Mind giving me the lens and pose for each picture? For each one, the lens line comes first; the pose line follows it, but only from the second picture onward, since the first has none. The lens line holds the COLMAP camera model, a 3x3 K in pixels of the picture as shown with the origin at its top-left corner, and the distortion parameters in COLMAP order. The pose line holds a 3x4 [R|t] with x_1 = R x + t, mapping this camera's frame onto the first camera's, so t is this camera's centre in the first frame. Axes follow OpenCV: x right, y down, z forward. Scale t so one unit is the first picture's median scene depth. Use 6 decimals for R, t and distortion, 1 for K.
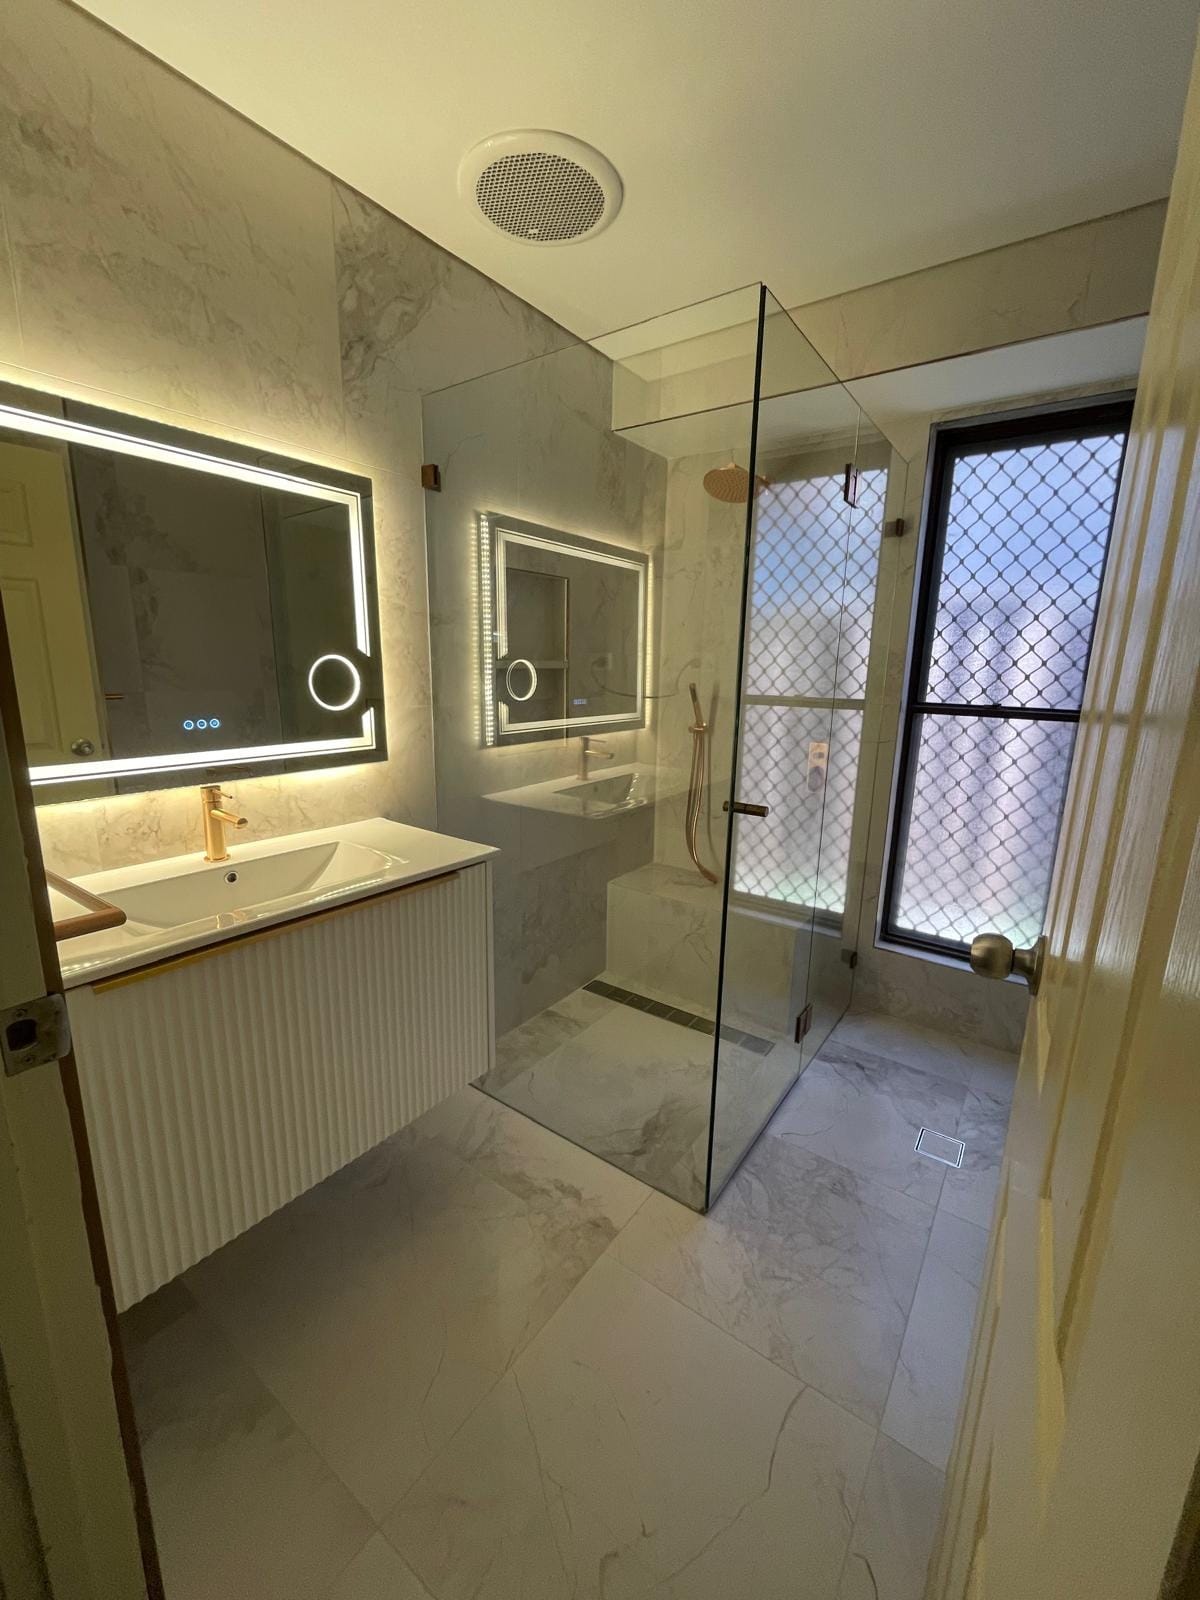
lens RADIAL K [[650.4, 0, 607.6], [0, 650.4, 797.9], [0, 0, 1]] dist [0.000437, -0.000071]
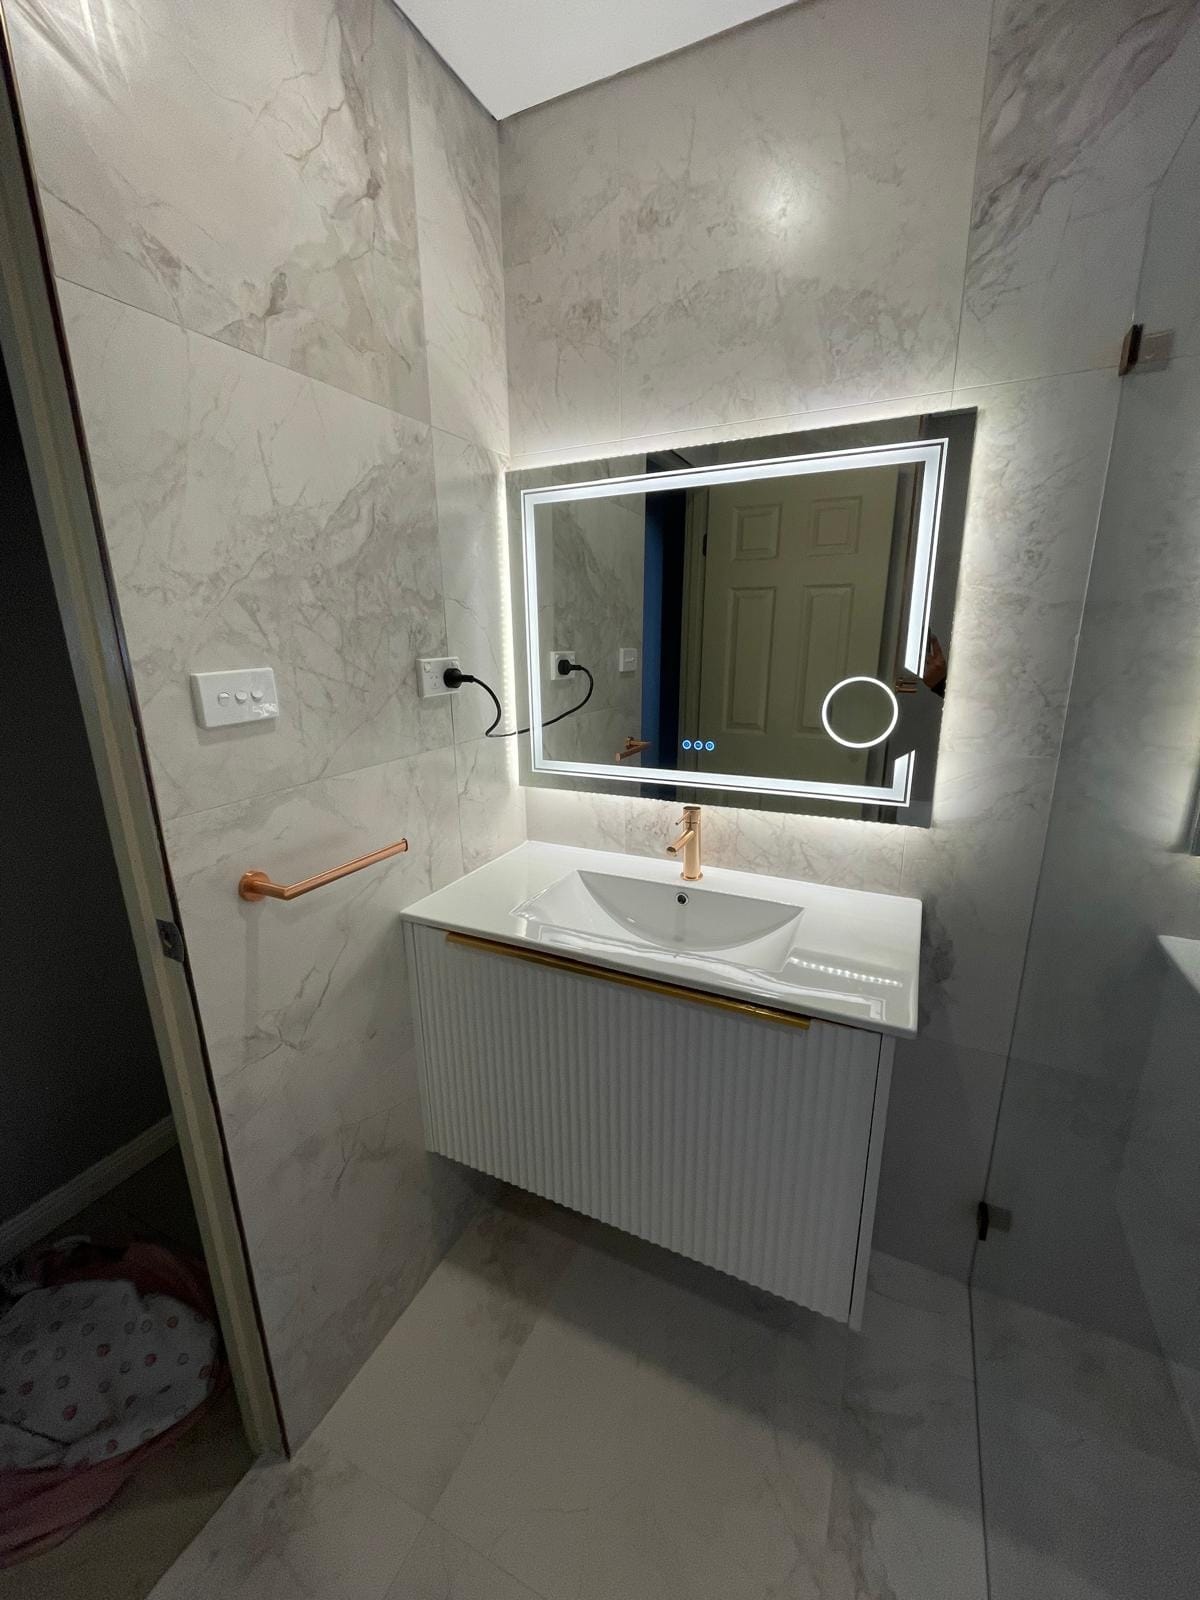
lens RADIAL K [[650.4, 0, 607.6], [0, 650.4, 797.9], [0, 0, 1]] dist [0.000437, -0.000071]
pose [[0.178455, 0.228870, -0.956960, 0.281027], [-0.184969, 0.963035, 0.195830, -0.175755], [0.966406, 0.142061, 0.214192, 0.565466]]
